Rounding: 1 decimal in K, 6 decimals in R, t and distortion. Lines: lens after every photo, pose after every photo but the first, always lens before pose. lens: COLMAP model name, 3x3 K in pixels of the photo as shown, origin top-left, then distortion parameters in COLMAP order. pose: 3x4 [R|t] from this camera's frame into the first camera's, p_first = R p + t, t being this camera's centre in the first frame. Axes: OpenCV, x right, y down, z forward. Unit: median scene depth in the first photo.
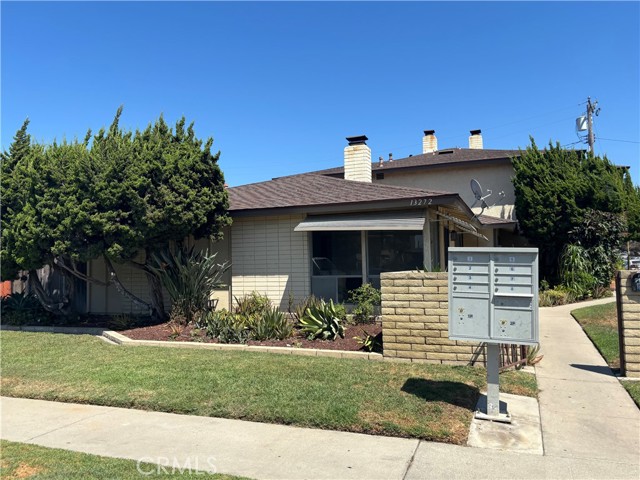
lens RADIAL K [[501.4, 0, 316.2], [0, 501.4, 238.1], [0, 0, 1]] dist [0.060501, -0.070862]
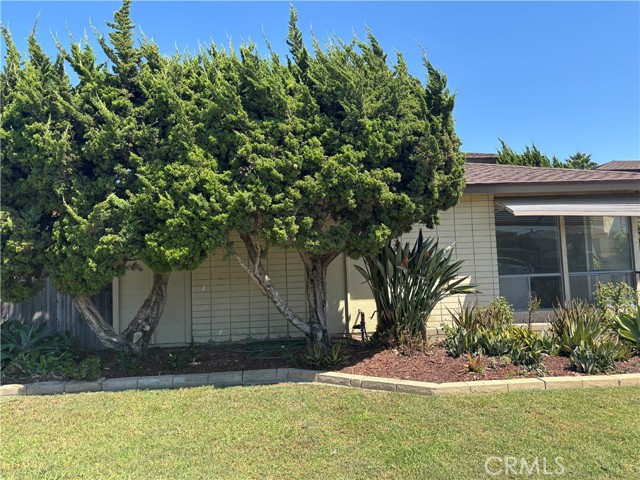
lens RADIAL K [[501.4, 0, 316.2], [0, 501.4, 233.9], [0, 0, 1]] dist [0.060501, -0.070862]
pose [[0.897664, 0.014864, 0.440430, -0.684785], [-0.004535, 0.999690, -0.024497, 0.035303], [-0.440658, 0.019993, 0.897452, 0.471969]]
